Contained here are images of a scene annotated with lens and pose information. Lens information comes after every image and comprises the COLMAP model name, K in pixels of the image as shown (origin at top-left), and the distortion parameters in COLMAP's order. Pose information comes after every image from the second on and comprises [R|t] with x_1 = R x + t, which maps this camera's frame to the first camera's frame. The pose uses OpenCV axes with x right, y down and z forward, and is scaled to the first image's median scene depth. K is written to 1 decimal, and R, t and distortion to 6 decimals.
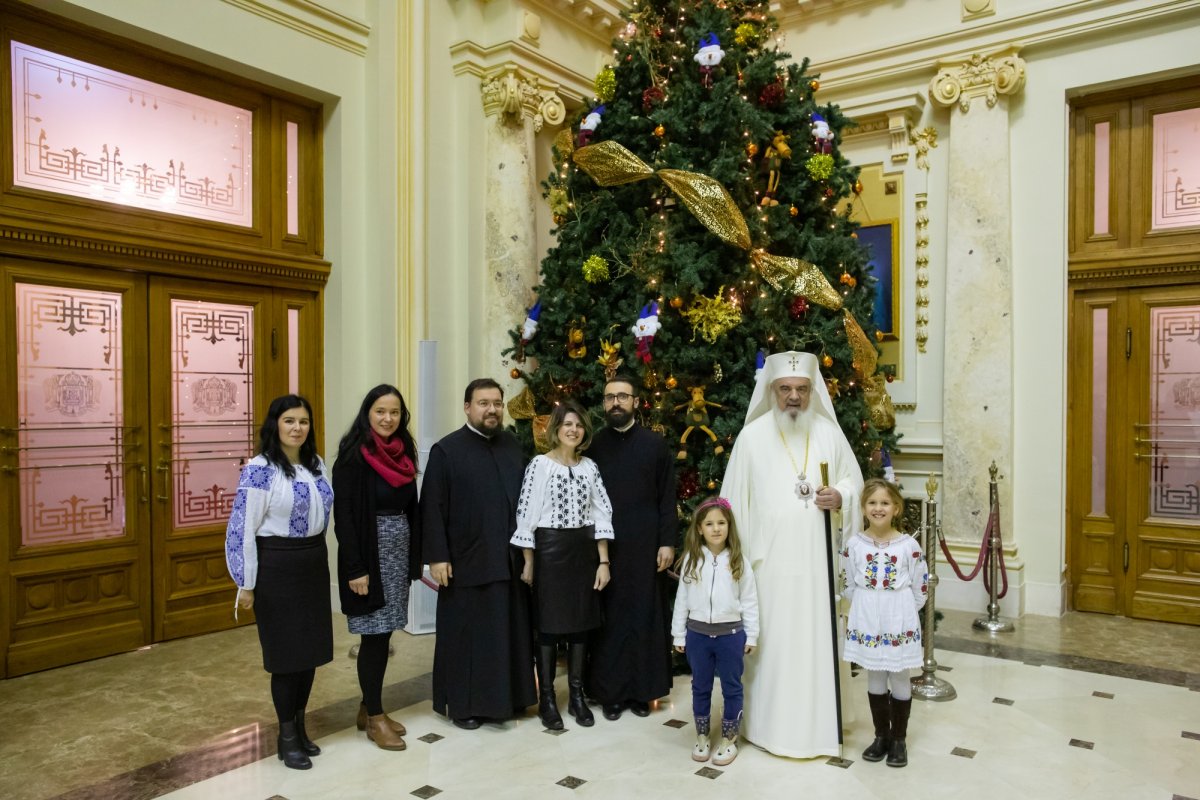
lens RADIAL K [[882.2, 0, 597.7], [0, 882.2, 425.0], [0, 0, 1]] dist [-0.055009, 0.058389]
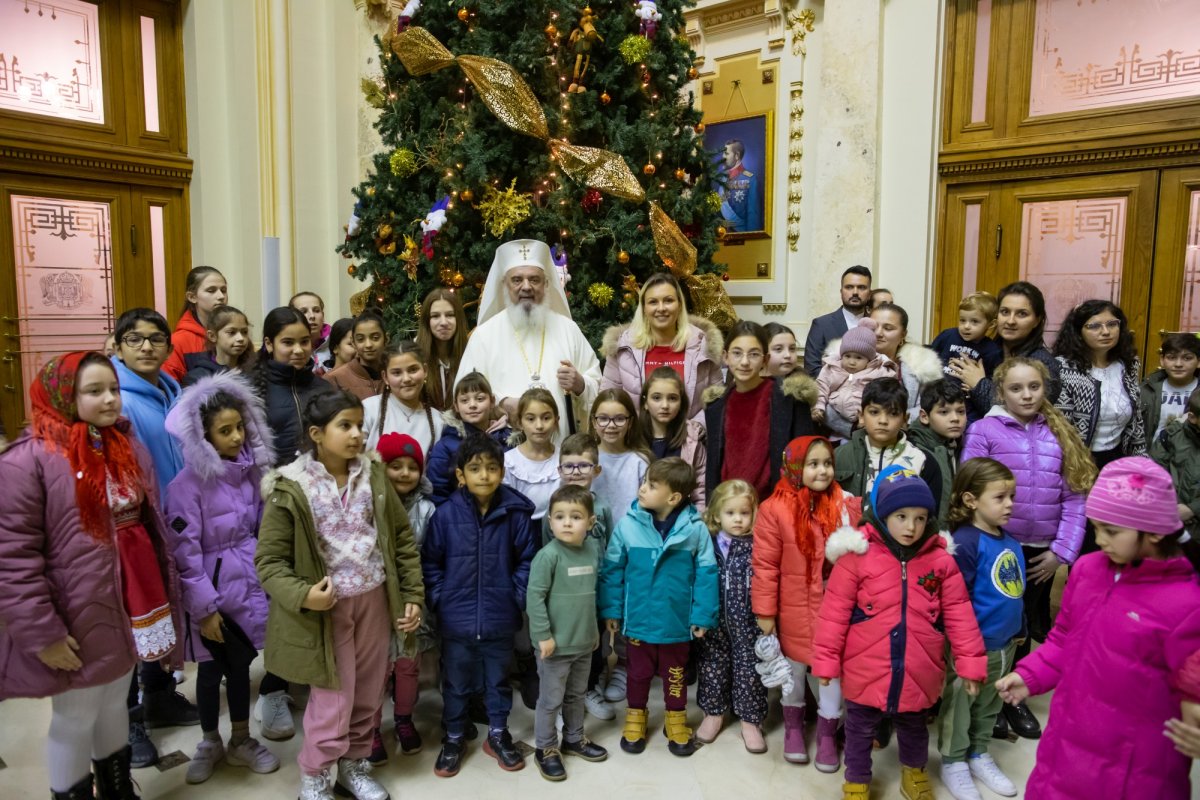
lens RADIAL K [[819.4, 0, 598.8], [0, 819.4, 394.7], [0, 0, 1]] dist [-0.051298, 0.051532]
pose [[0.996325, 0.019006, -0.083523, 0.283688], [-0.011761, 0.996191, 0.086400, -0.000346], [0.084847, -0.085101, 0.992753, 0.093306]]
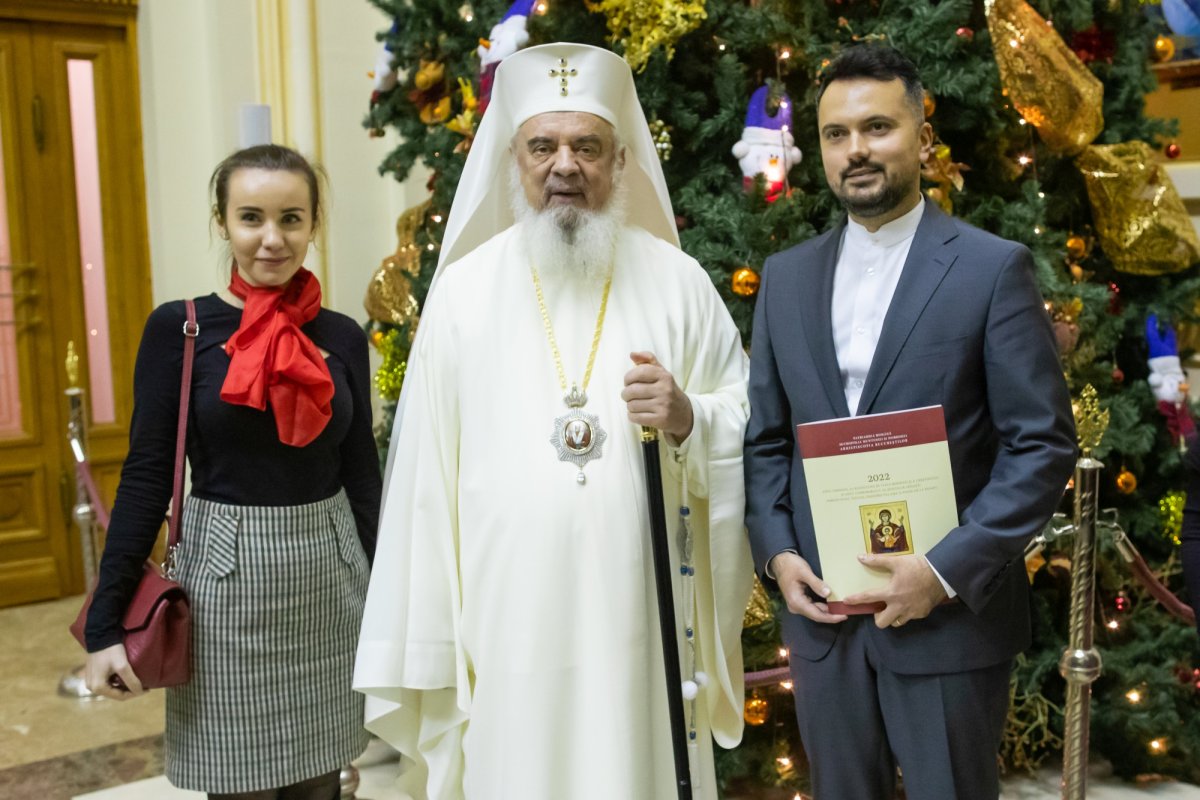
lens RADIAL K [[1287.5, 0, 695.8], [0, 1287.5, 398.5], [0, 0, 1]] dist [-0.027879, -0.003493]
pose [[0.957849, 0.025191, -0.286165, 0.305491], [0.004561, 0.994689, 0.102829, 0.001903], [0.287236, -0.099799, 0.952647, 0.349491]]
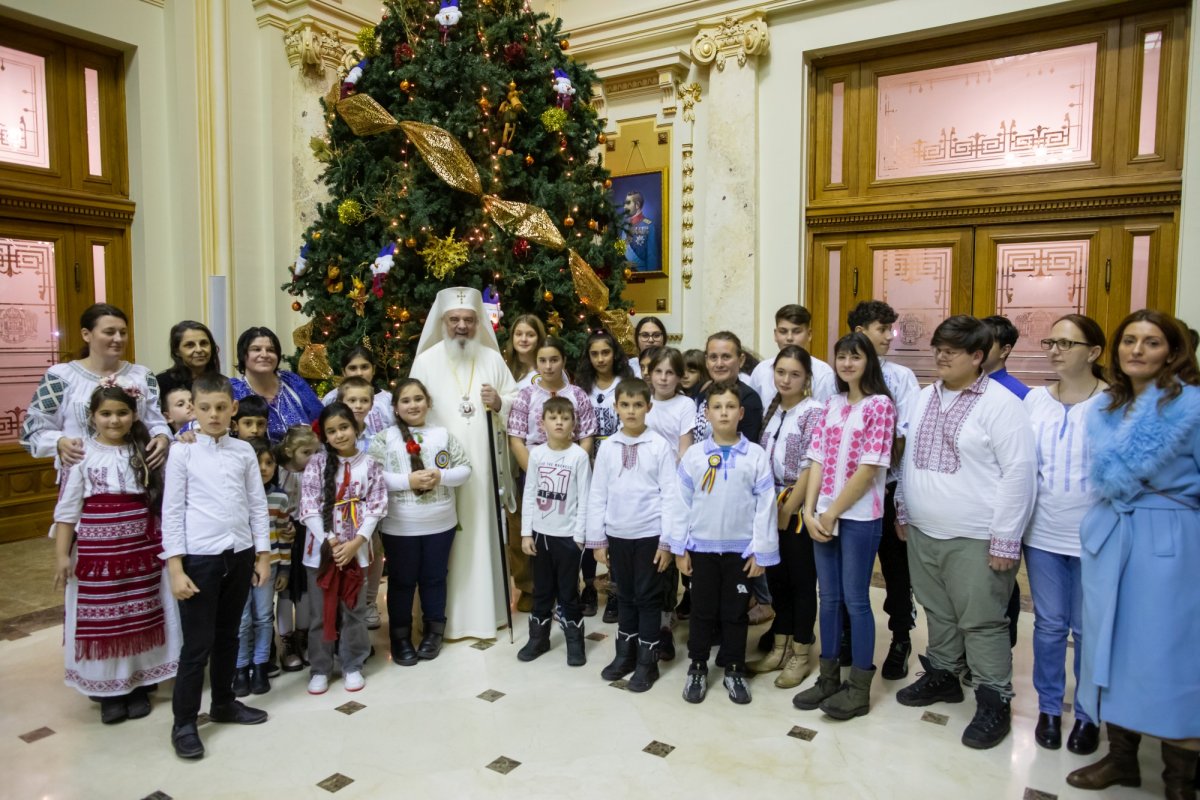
lens RADIAL K [[819.4, 0, 598.8], [0, 819.4, 394.7], [0, 0, 1]] dist [-0.051298, 0.051532]
pose [[0.998769, 0.001149, 0.049584, 0.249317], [-0.003706, 0.998665, 0.051523, -0.001456], [-0.049459, -0.051644, 0.997440, -0.045271]]
